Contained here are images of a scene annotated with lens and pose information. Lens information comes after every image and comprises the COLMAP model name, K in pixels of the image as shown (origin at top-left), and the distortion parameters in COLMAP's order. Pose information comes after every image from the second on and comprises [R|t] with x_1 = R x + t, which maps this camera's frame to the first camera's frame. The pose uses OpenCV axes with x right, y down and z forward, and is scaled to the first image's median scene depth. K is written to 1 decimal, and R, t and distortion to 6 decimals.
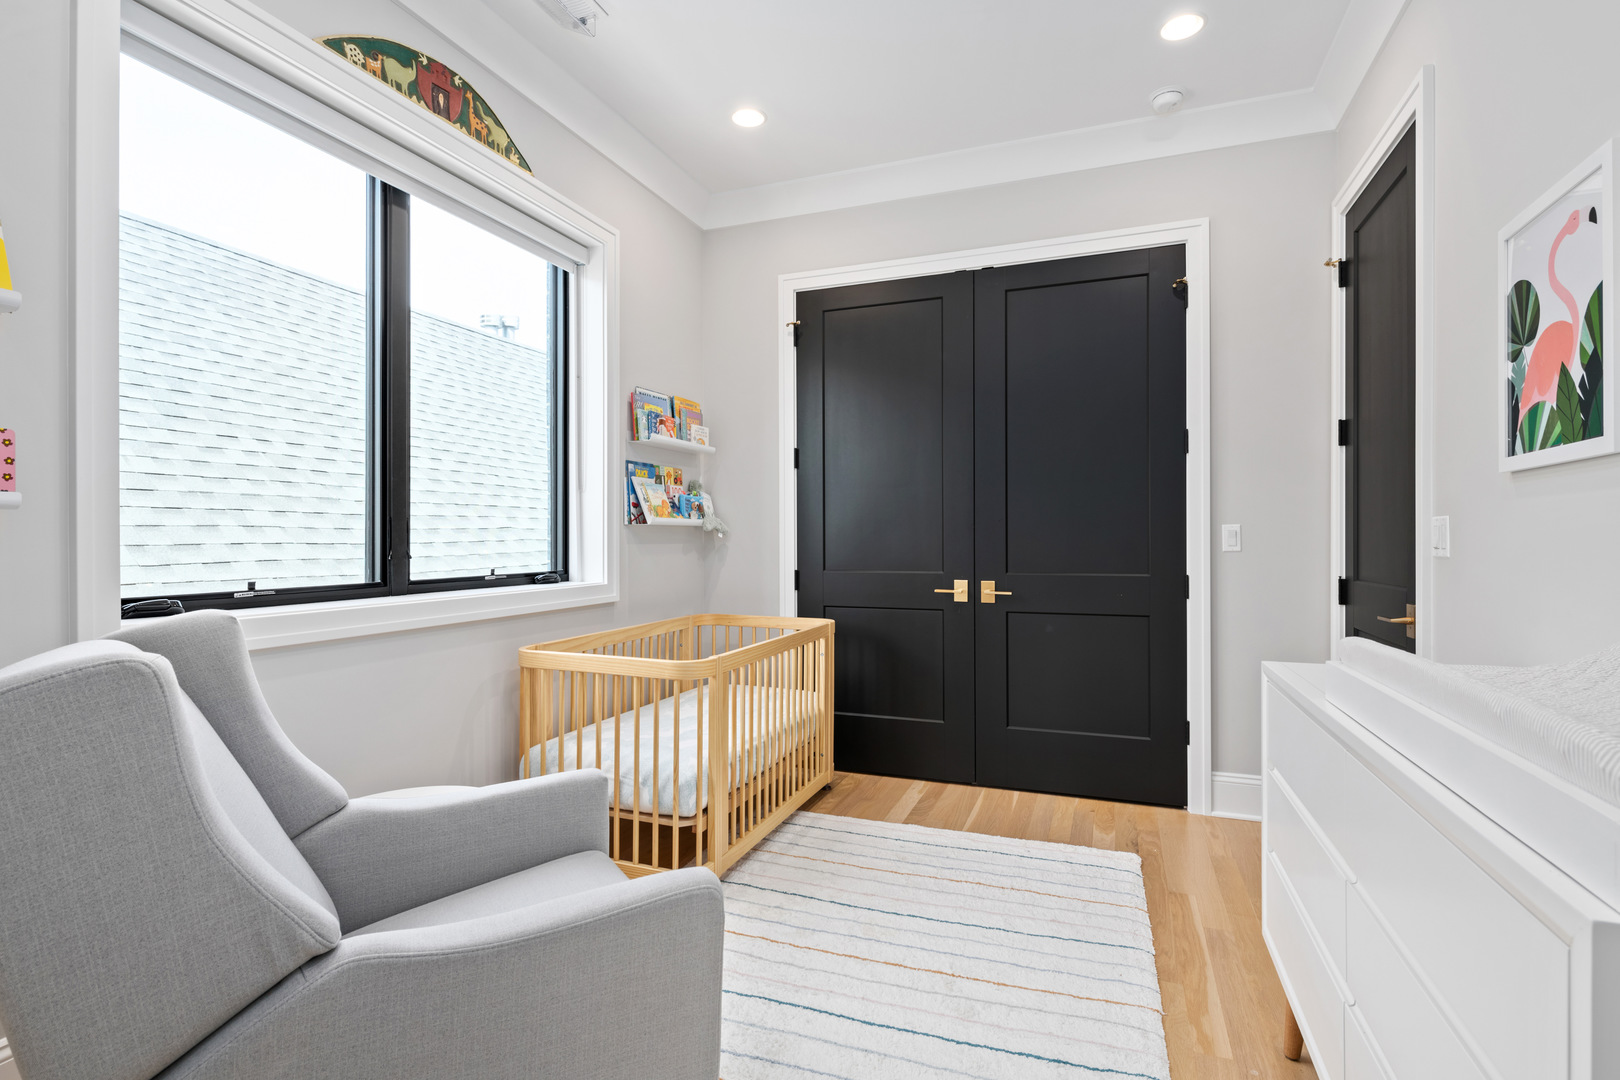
lens RADIAL K [[797.6, 0, 812.1], [0, 797.6, 530.6], [0, 0, 1]] dist [0.003062, -0.000050]
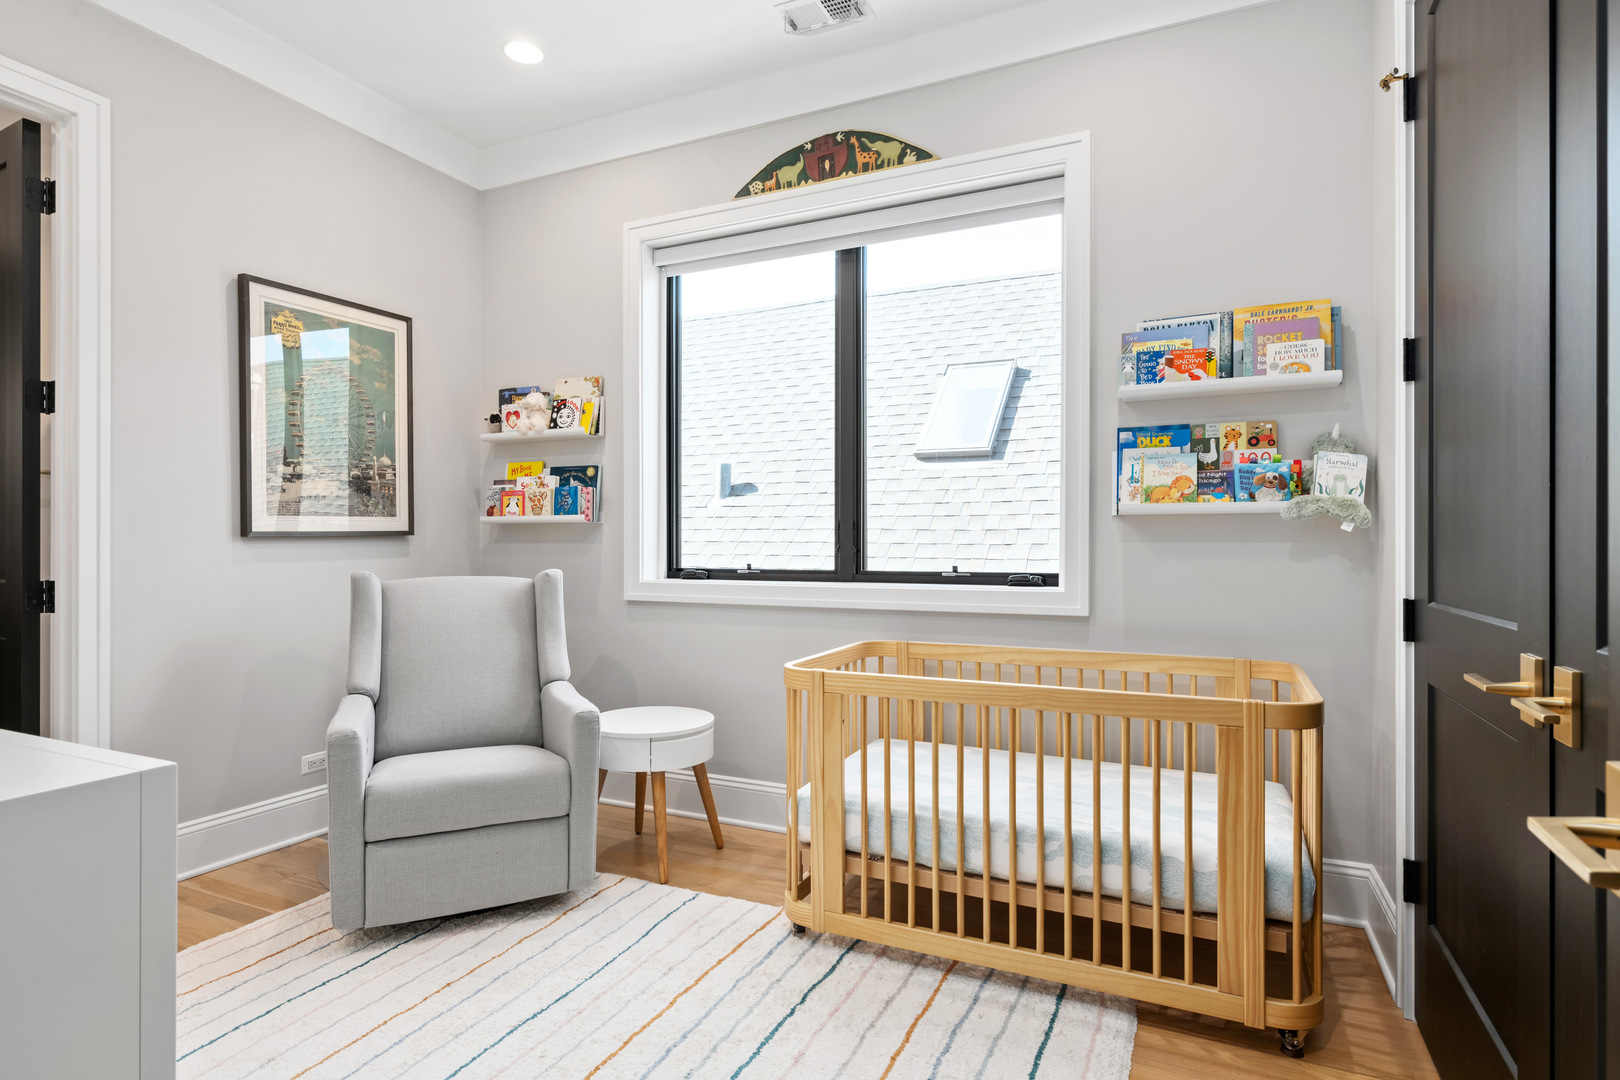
lens RADIAL K [[832.6, 0, 810.0], [0, 832.6, 540.0], [0, 0, 1]] dist [0.004608, 0.000597]
pose [[-0.078654, -0.002034, -0.996900, 0.677901], [0.009116, 0.999955, -0.002760, 0.017945], [0.996860, -0.009305, -0.078632, 0.939438]]
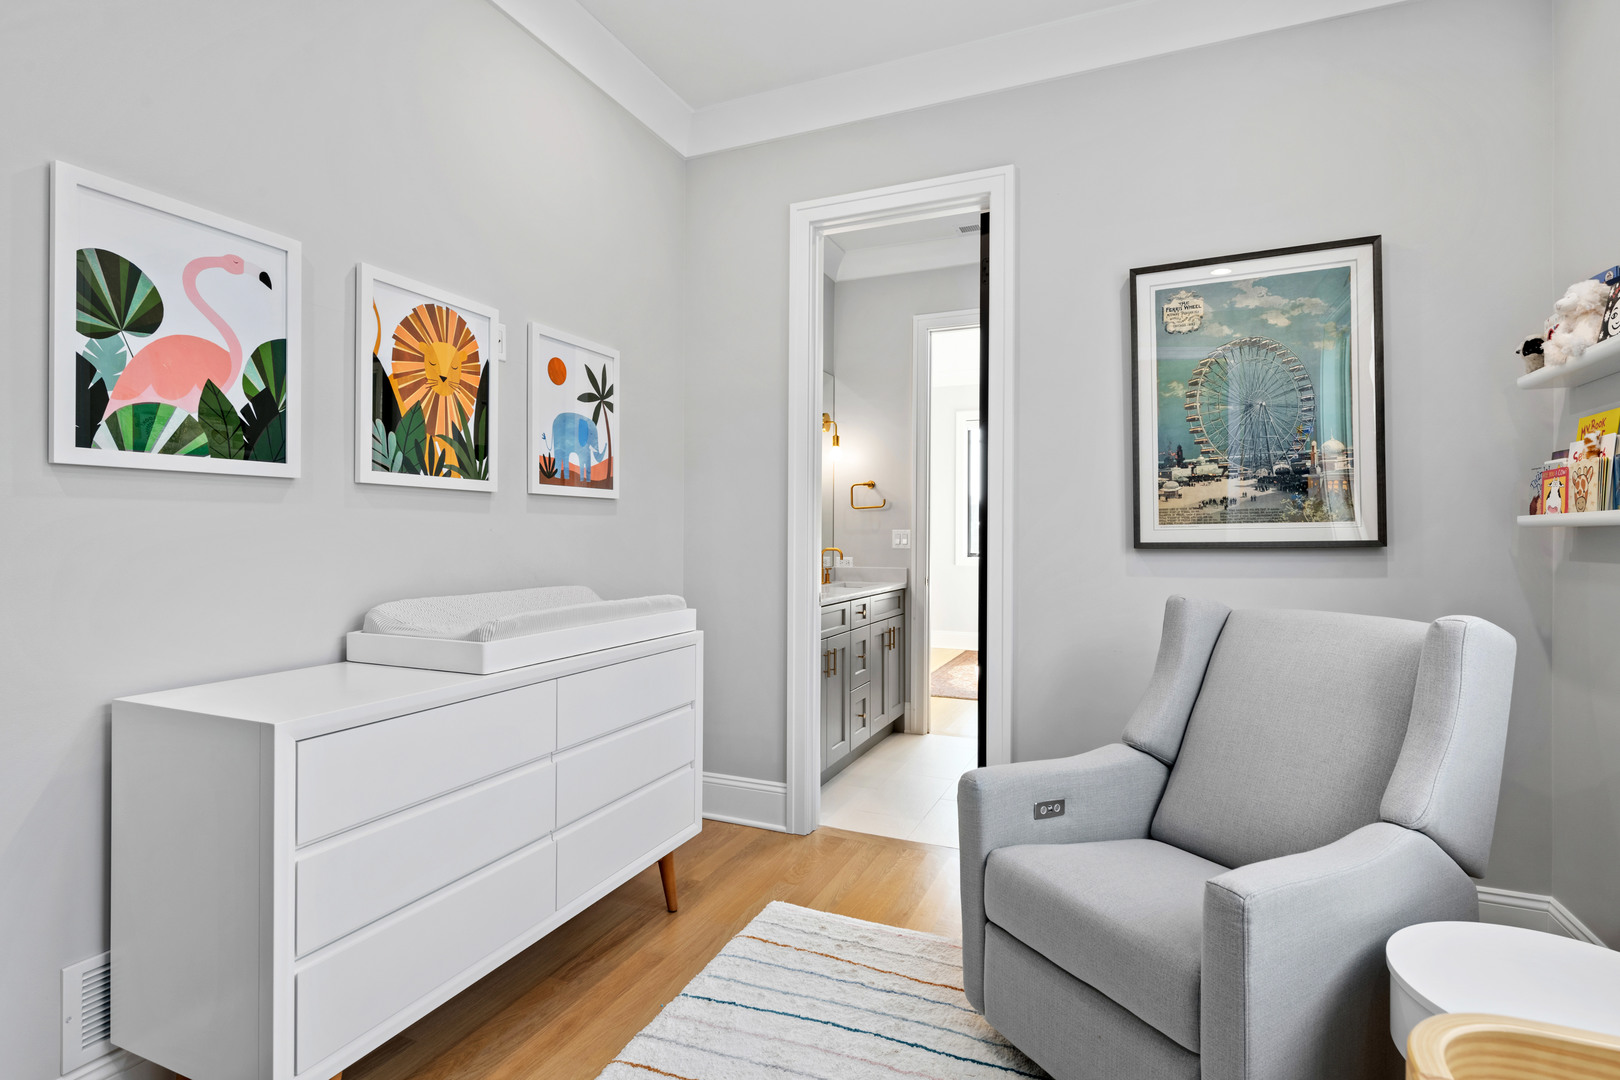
lens RADIAL K [[797.6, 0, 812.1], [0, 797.6, 530.6], [0, 0, 1]] dist [0.003062, -0.000050]
pose [[-0.998629, -0.003387, 0.052243, 0.044124], [-0.004363, 0.999818, -0.018592, 0.003526], [-0.052171, -0.018794, -0.998461, 1.103387]]
